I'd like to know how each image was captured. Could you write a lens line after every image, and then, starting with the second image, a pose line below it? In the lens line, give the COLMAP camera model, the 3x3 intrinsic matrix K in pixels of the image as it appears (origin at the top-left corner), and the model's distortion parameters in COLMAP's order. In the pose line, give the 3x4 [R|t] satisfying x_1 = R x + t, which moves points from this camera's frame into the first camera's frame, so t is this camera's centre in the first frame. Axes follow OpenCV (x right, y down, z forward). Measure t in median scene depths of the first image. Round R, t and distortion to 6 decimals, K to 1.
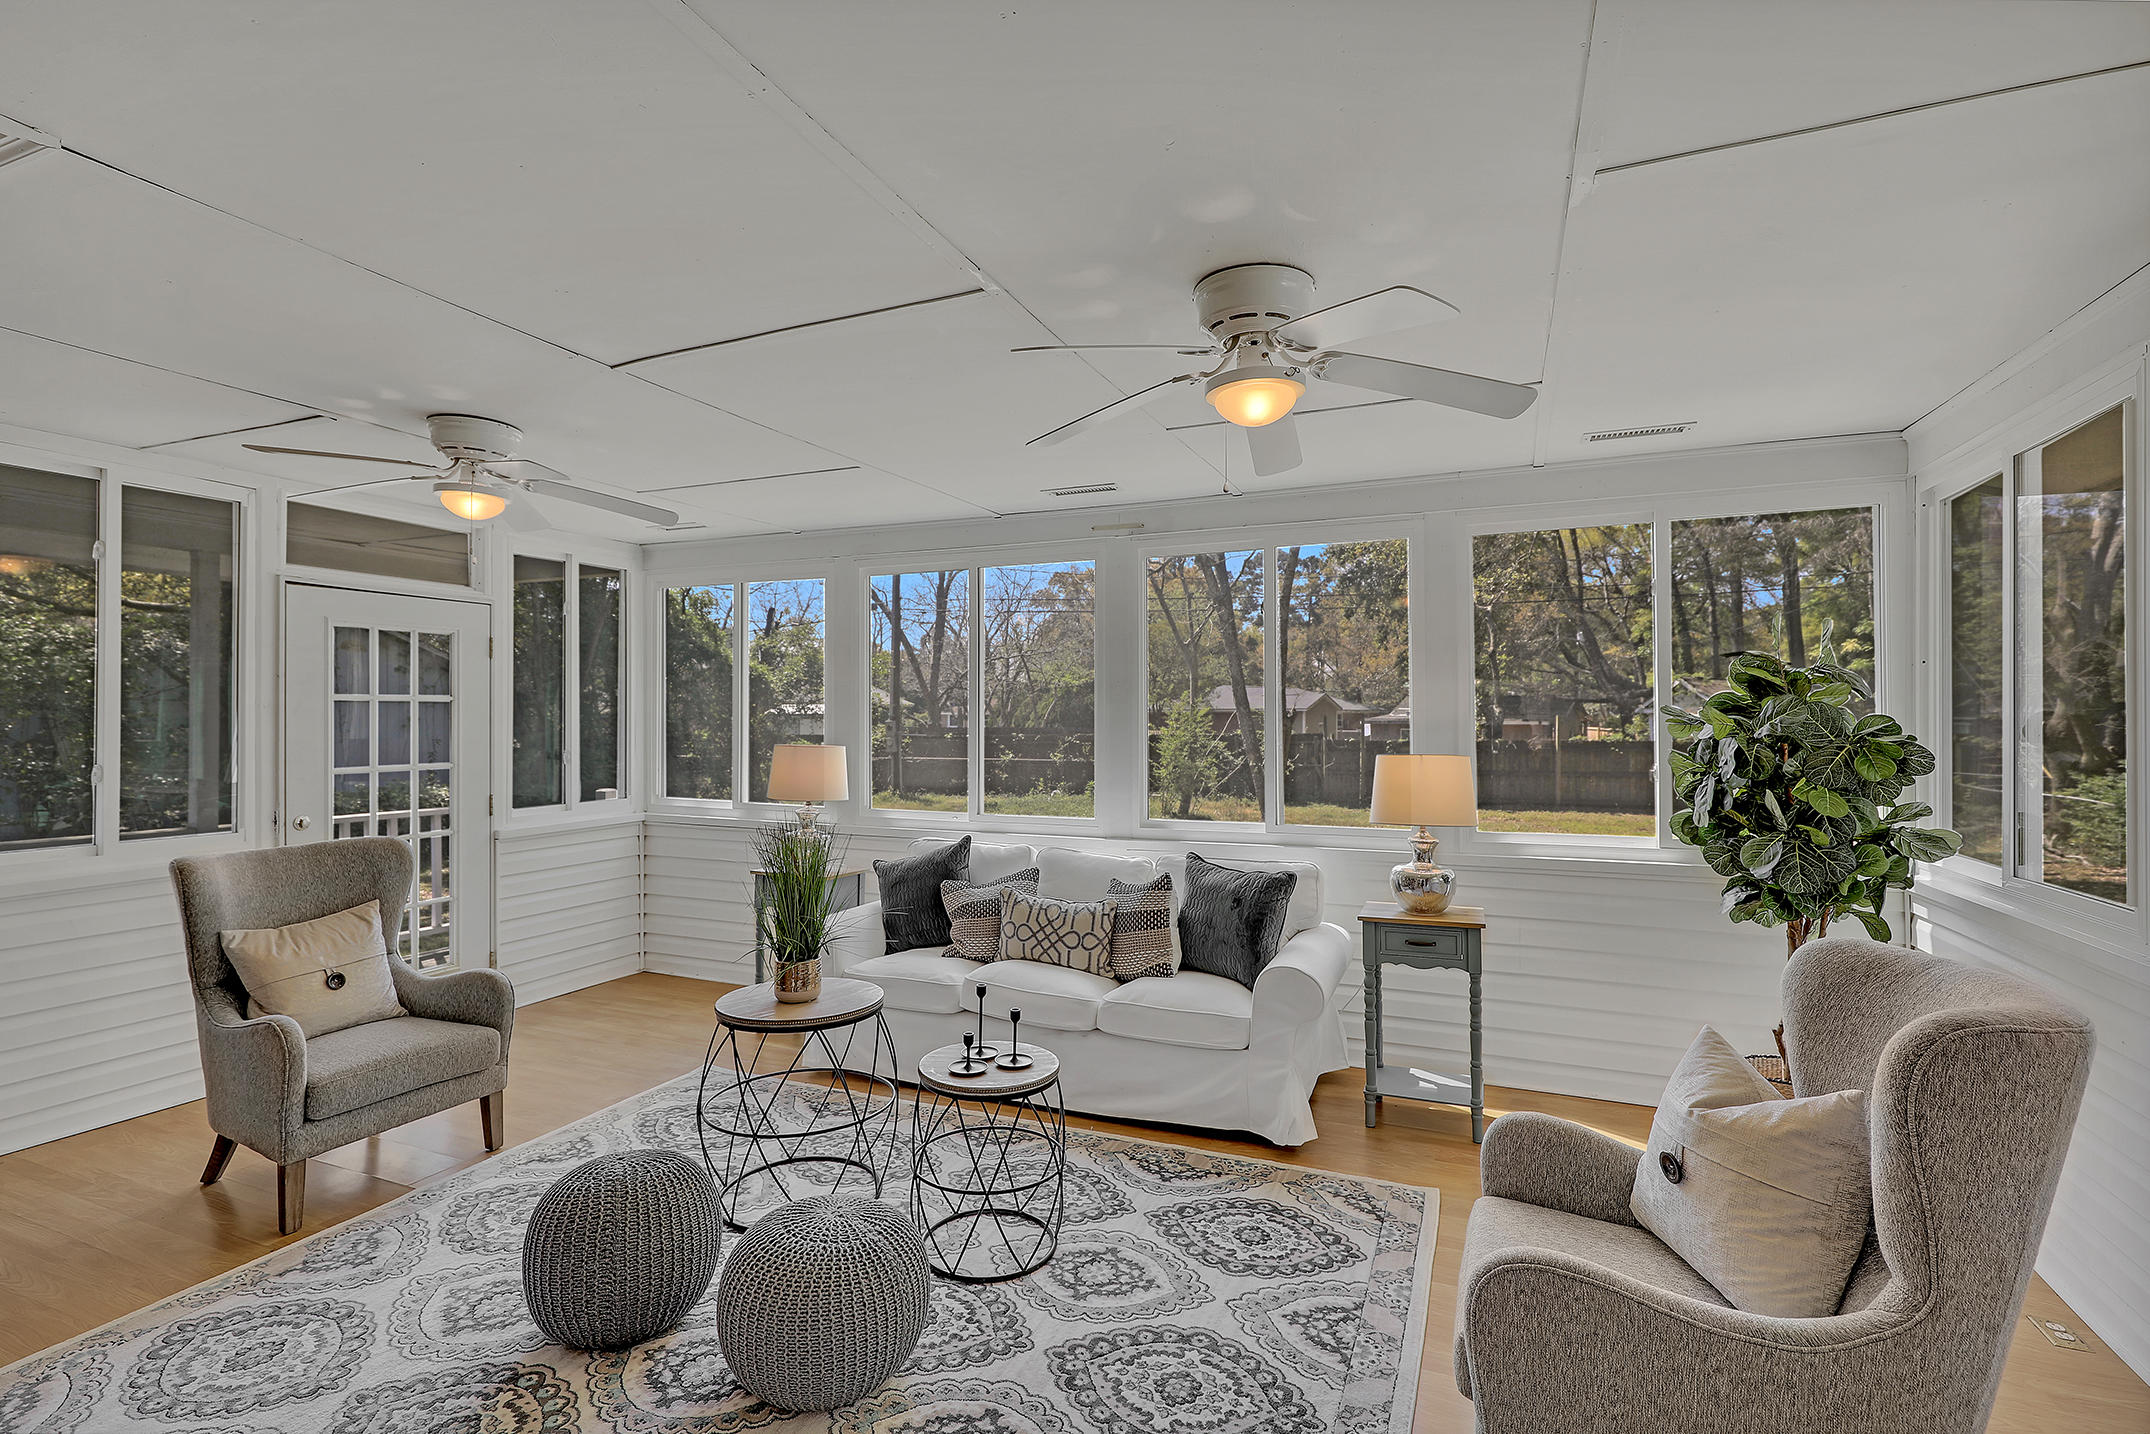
lens RADIAL K [[986.6, 0, 1080.1], [0, 986.6, 722.9], [0, 0, 1]] dist [0.002027, -0.001399]
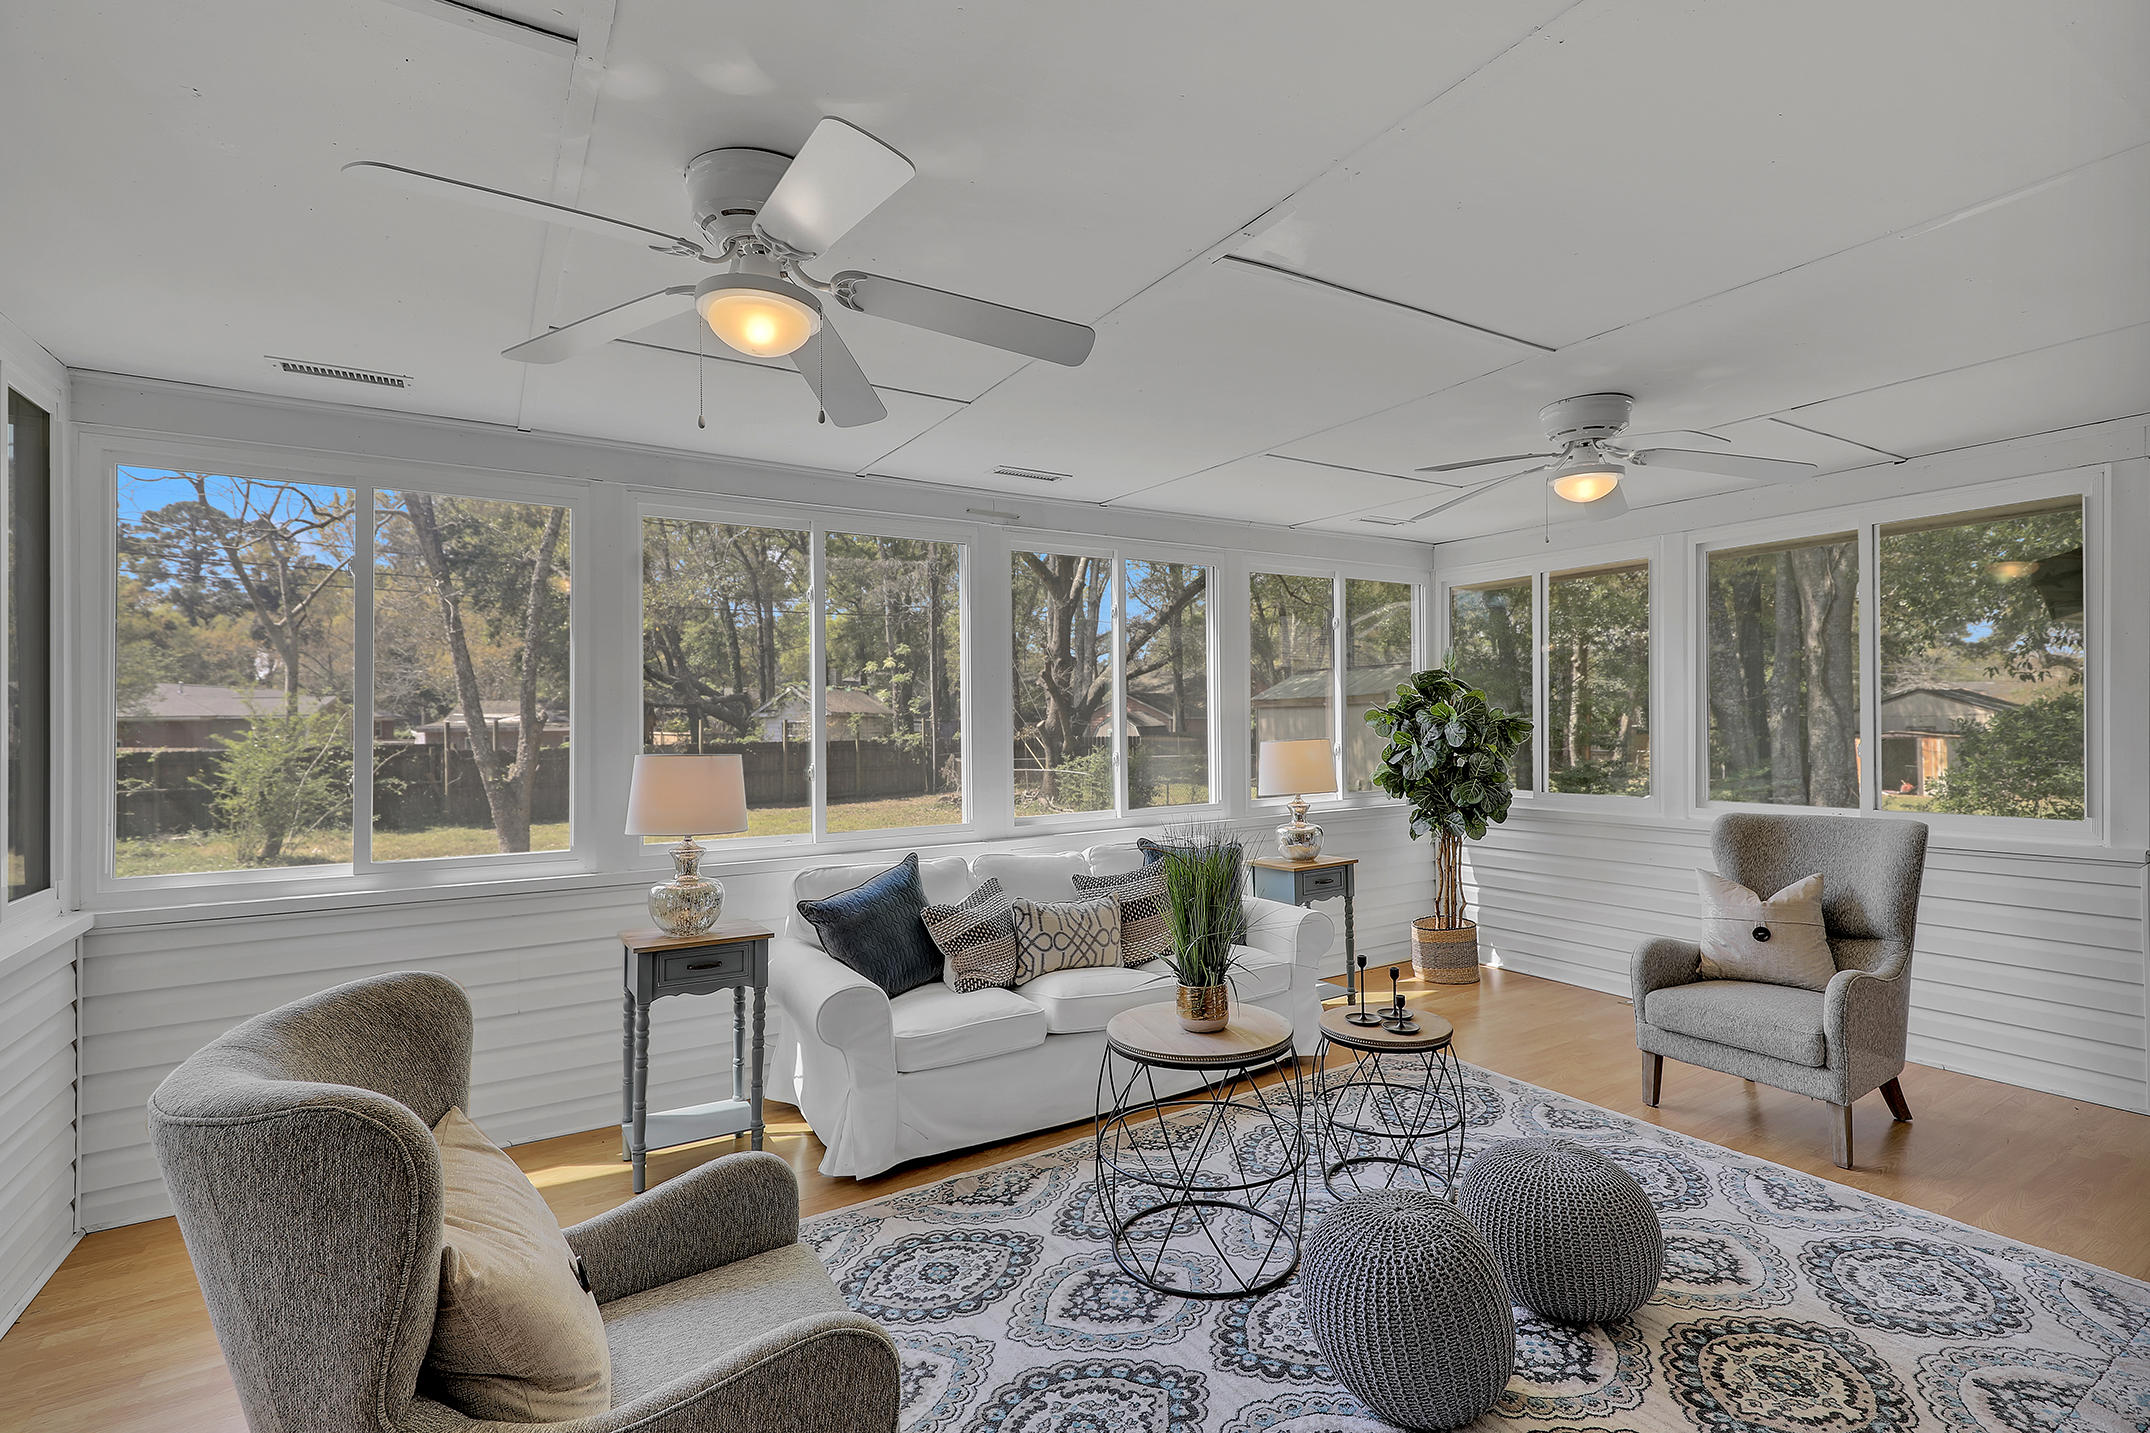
lens RADIAL K [[986.6, 0, 1086.7], [0, 986.6, 724.3], [0, 0, 1]] dist [0.002027, -0.001399]
pose [[0.580977, -0.012524, 0.813824, -0.956864], [0.016472, 0.999858, 0.003628, 0.003136], [-0.813753, 0.011297, 0.581101, 0.511472]]
